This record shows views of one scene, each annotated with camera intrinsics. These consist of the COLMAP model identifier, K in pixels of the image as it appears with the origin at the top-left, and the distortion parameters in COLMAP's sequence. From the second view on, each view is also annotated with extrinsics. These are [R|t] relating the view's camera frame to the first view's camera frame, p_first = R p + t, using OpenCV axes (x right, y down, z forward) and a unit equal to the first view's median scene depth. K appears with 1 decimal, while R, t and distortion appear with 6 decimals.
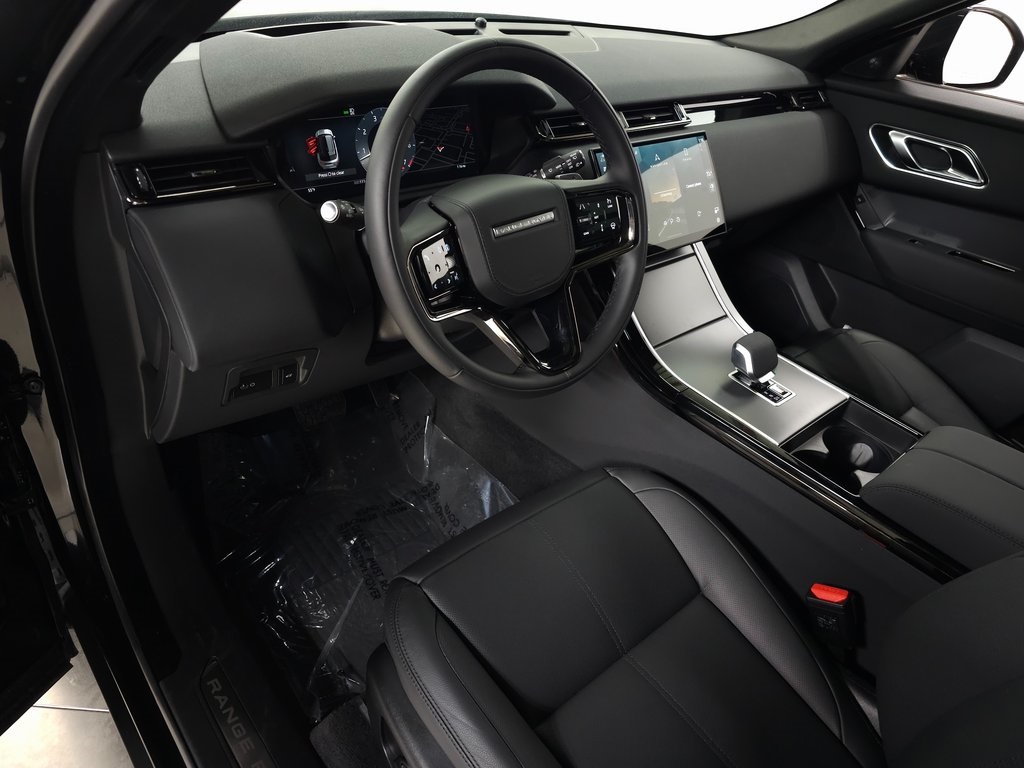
lens RADIAL K [[687.7, 0, 514.2], [0, 687.7, 393.9], [0, 0, 1]] dist [0.047759, -0.050140]
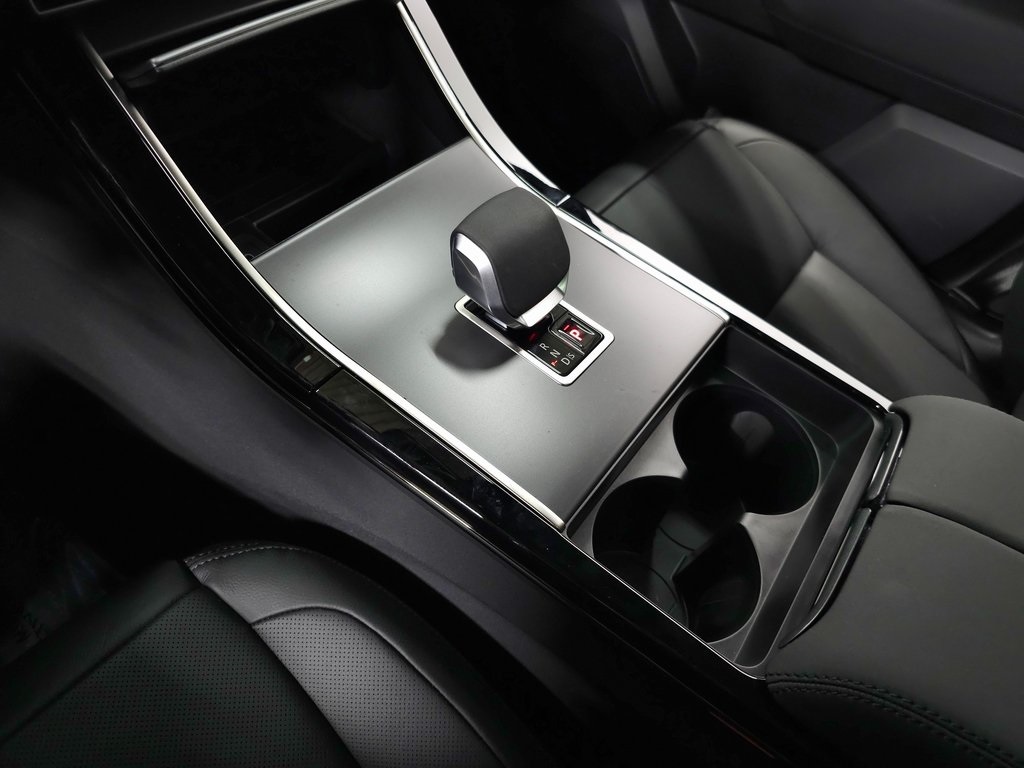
lens RADIAL K [[687.7, 0, 514.2], [0, 687.7, 393.9], [0, 0, 1]] dist [0.047759, -0.050140]
pose [[0.978791, -0.135088, 0.154012, 0.251864], [0.082879, 0.948628, 0.305344, -0.091207], [-0.187348, -0.286104, 0.939705, 0.547864]]
